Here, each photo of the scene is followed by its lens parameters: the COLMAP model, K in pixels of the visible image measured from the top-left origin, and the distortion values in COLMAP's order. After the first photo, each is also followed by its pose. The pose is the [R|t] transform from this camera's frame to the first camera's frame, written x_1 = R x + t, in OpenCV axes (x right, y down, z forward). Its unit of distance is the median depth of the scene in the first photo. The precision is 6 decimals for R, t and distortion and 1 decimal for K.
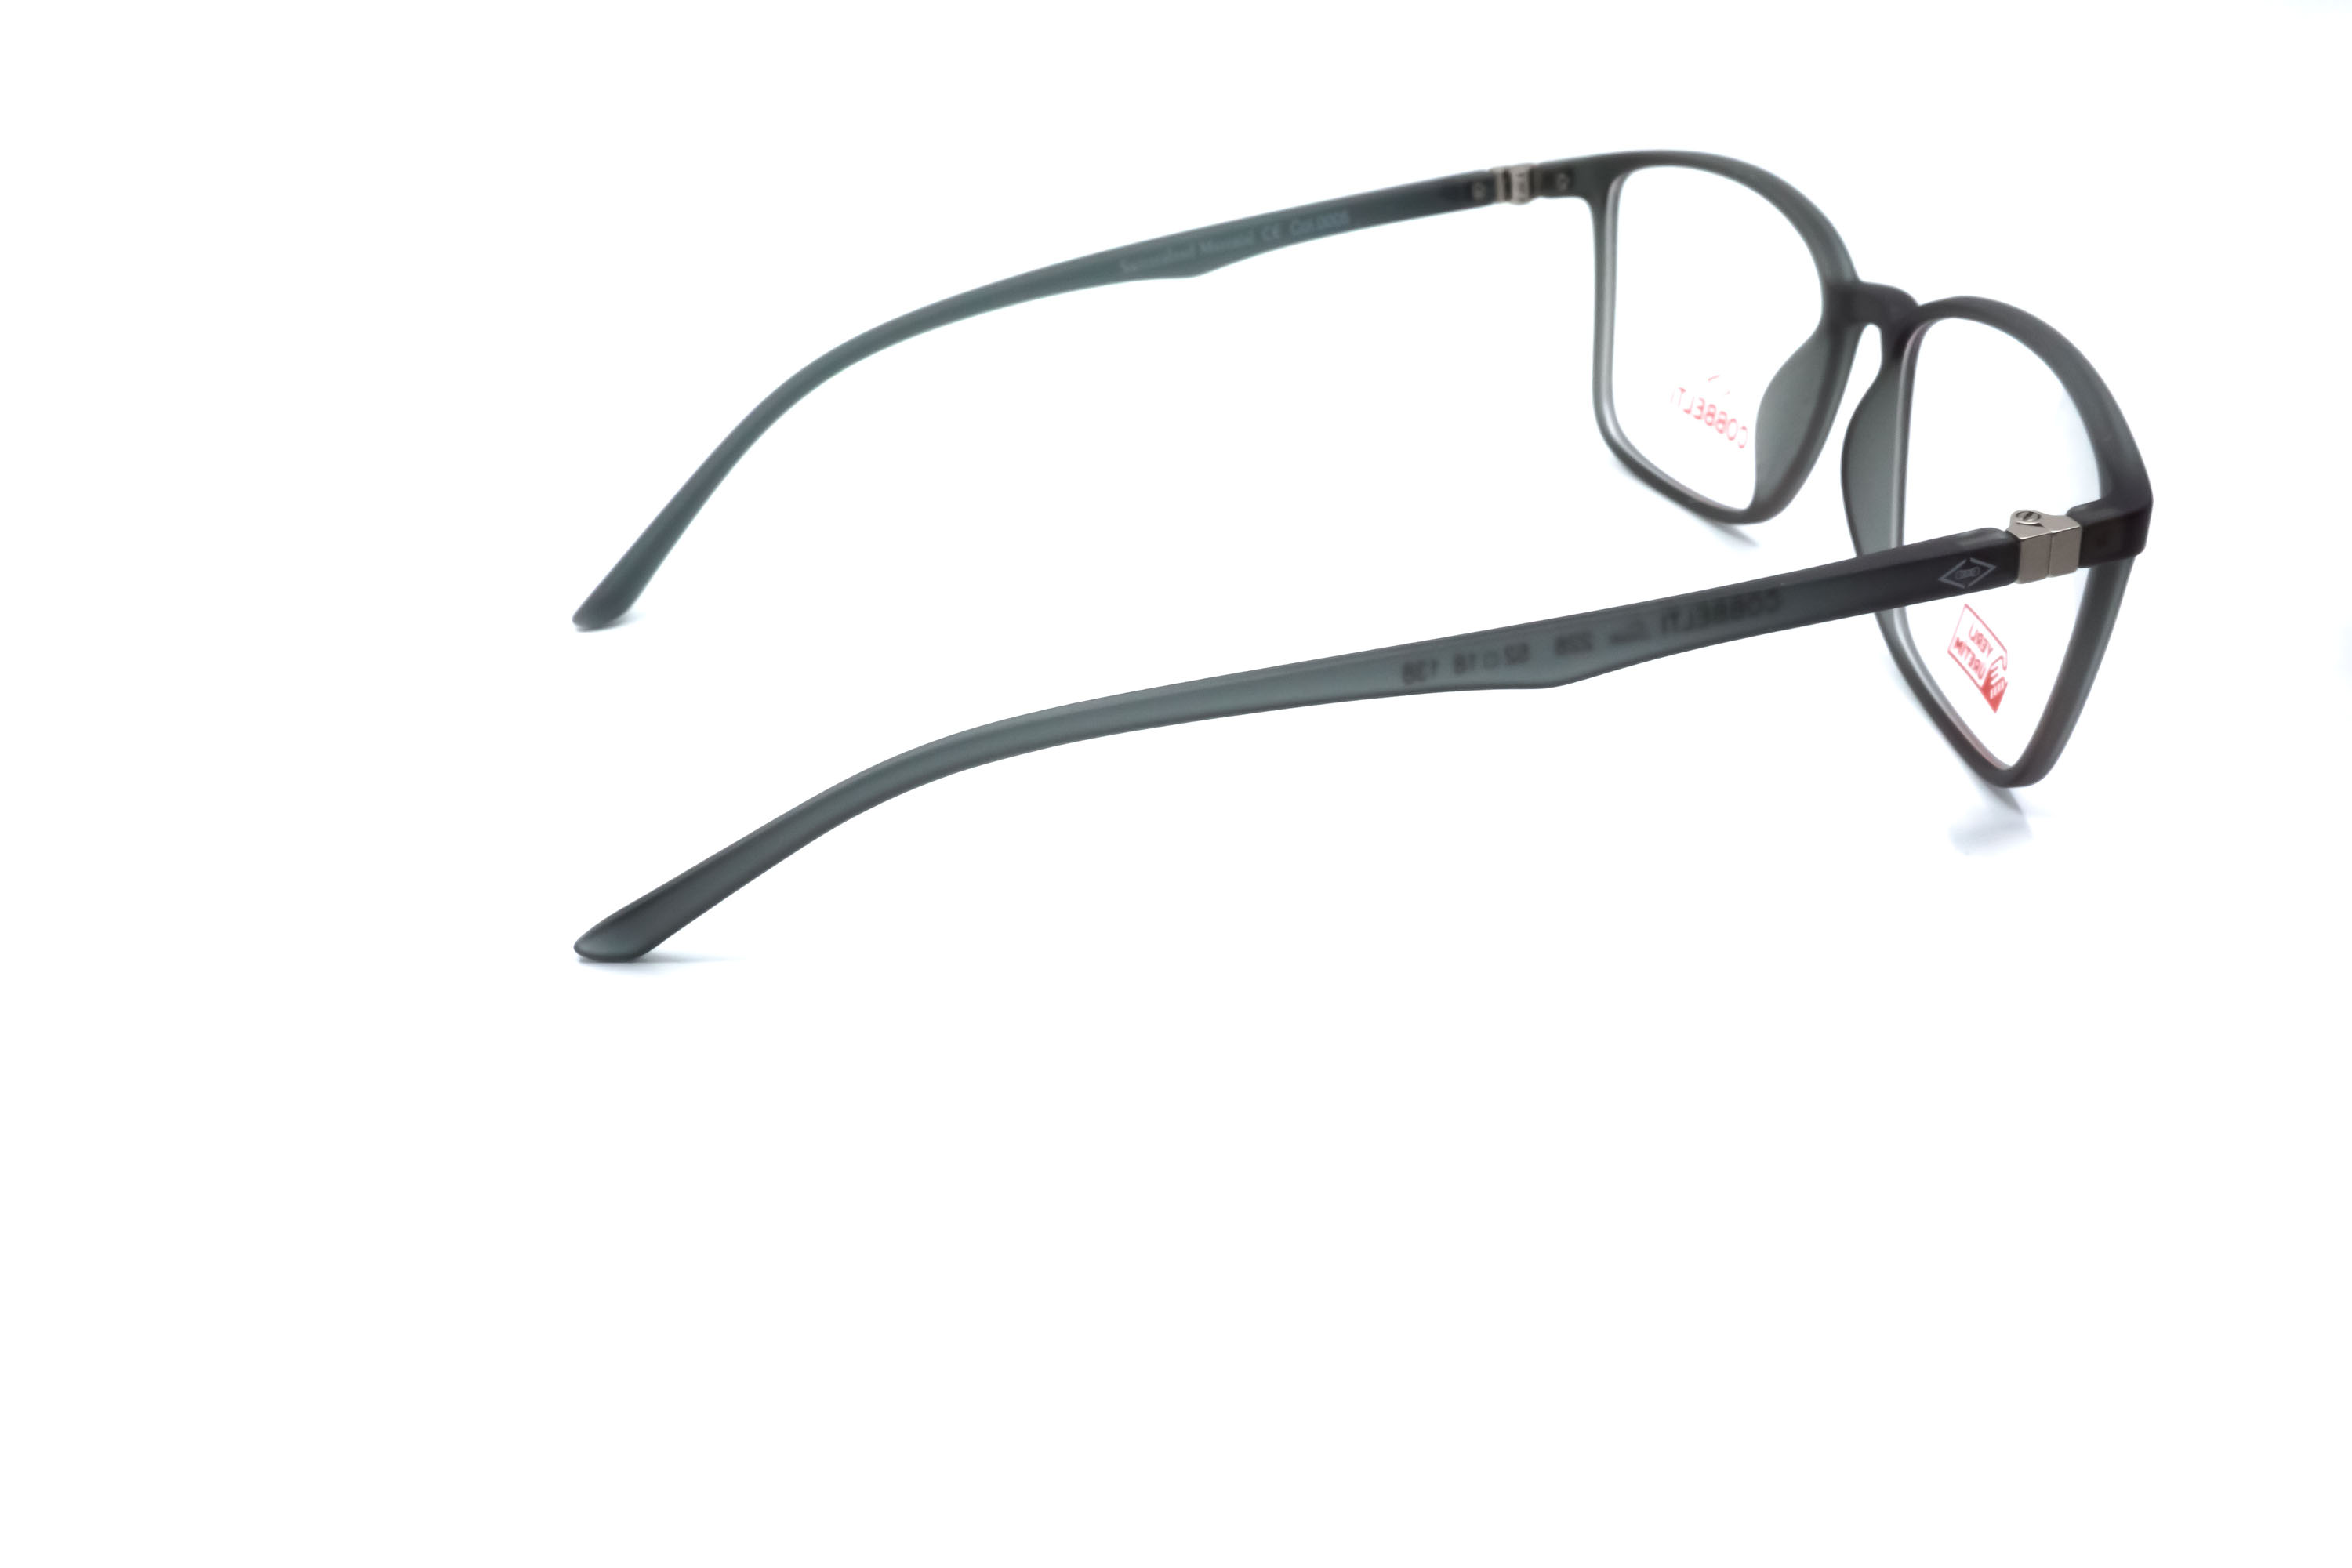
lens RADIAL K [[2635.8, 0, 1176.0], [0, 2635.8, 784.0], [0, 0, 1]] dist [0.034481, 0.025293]
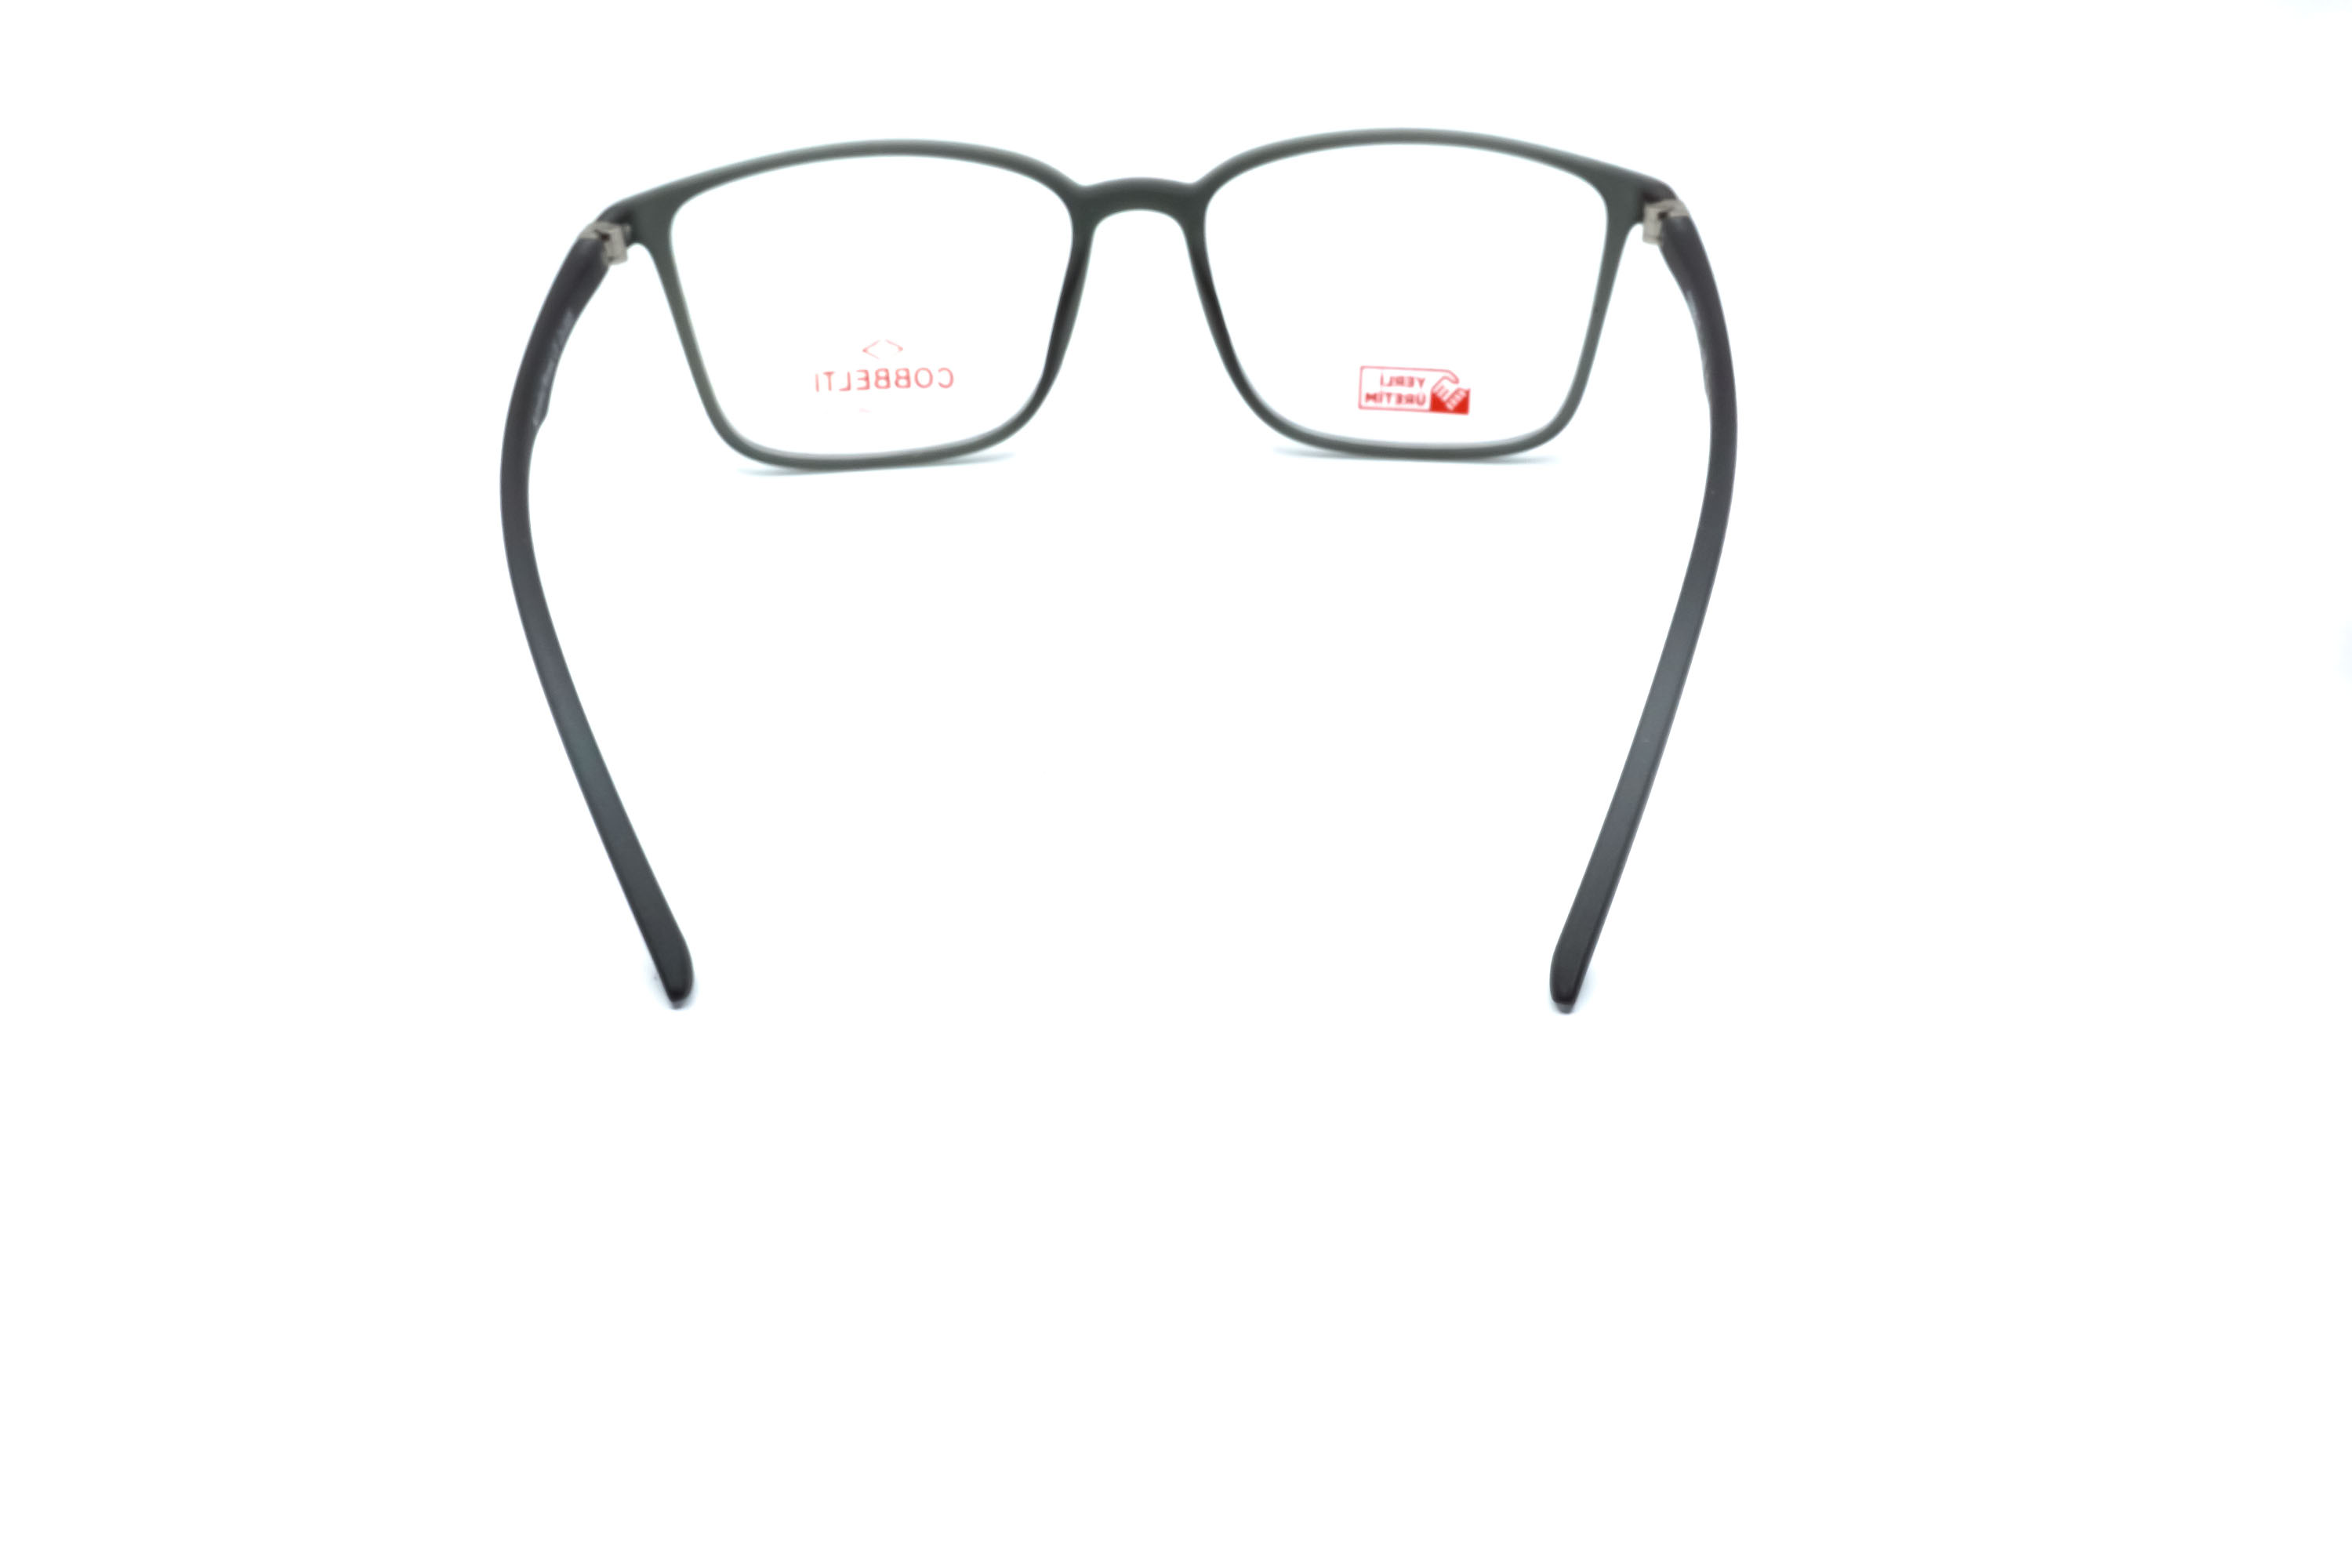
lens RADIAL K [[2635.8, 0, 1176.0], [0, 2635.8, 784.0], [0, 0, 1]] dist [0.034481, 0.025293]
pose [[0.256593, -0.416639, 0.872108, -0.817726], [0.453940, 0.848556, 0.271829, -0.251566], [-0.853287, 0.326136, 0.406863, 0.546164]]
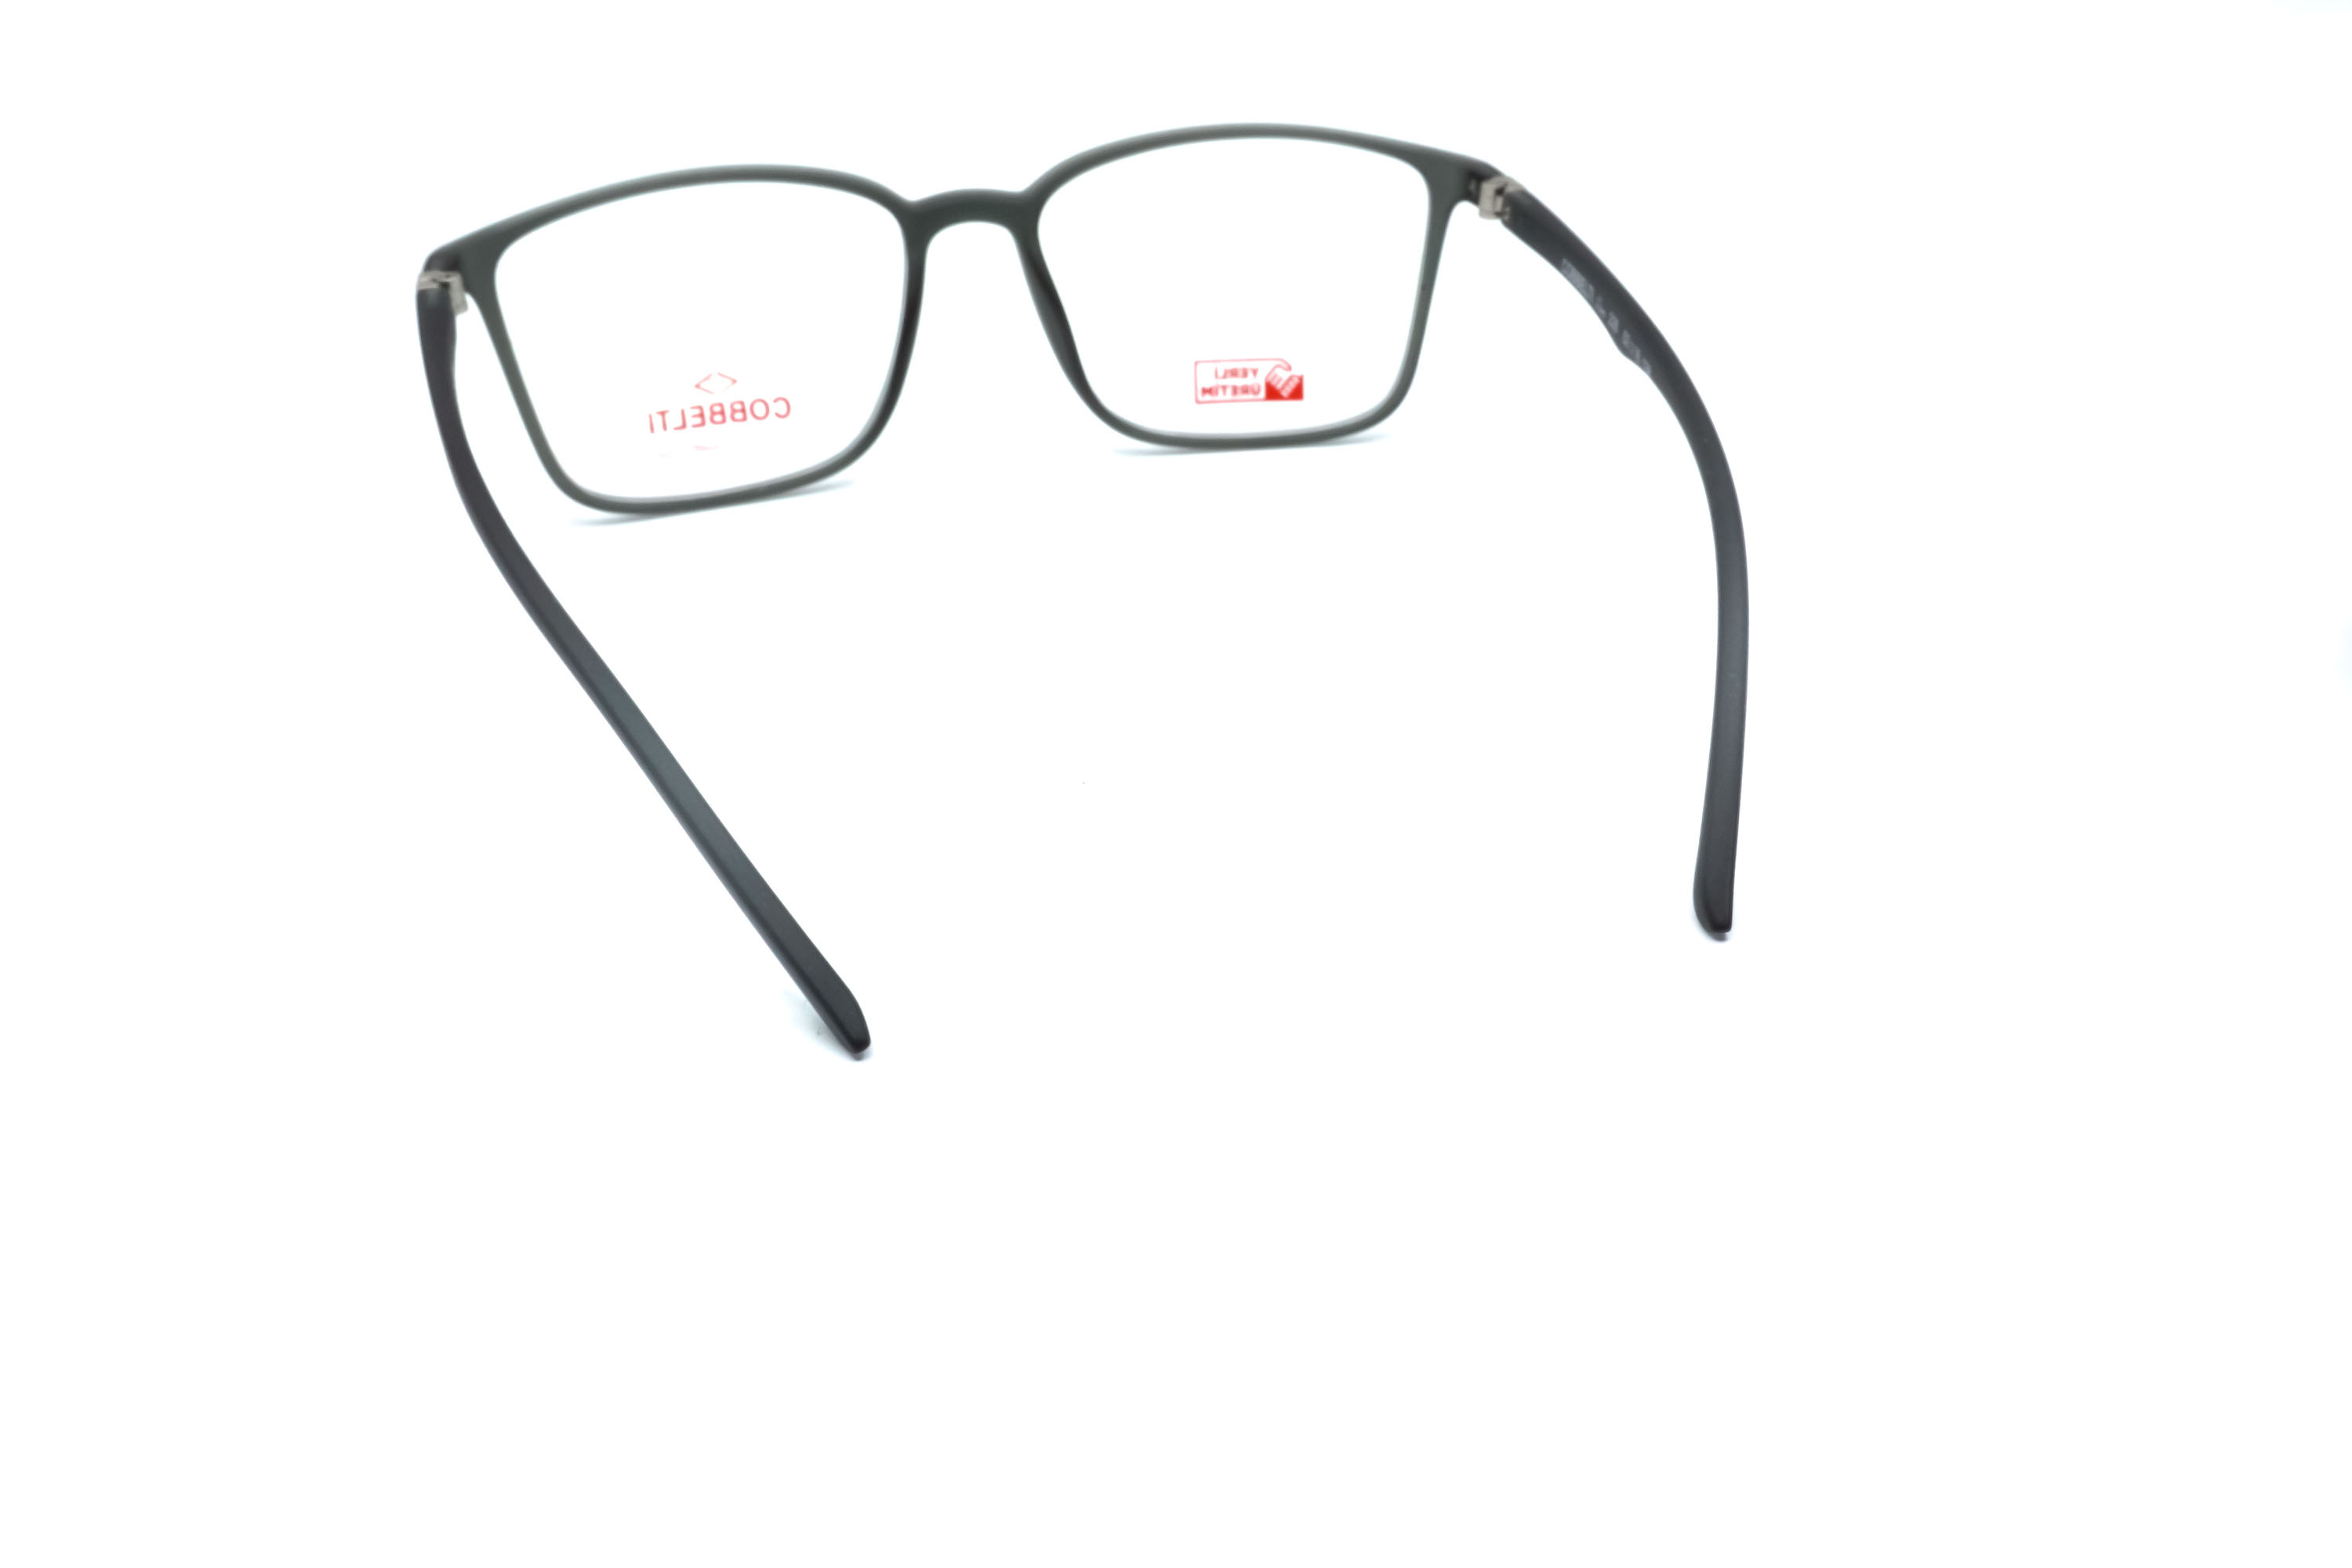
lens RADIAL K [[2635.8, 0, 1176.0], [0, 2635.8, 784.0], [0, 0, 1]] dist [0.034481, 0.025293]
pose [[-0.013754, -0.422861, 0.906090, -0.850728], [0.474059, 0.795102, 0.378260, -0.351067], [-0.880386, 0.434743, 0.189525, 0.750142]]
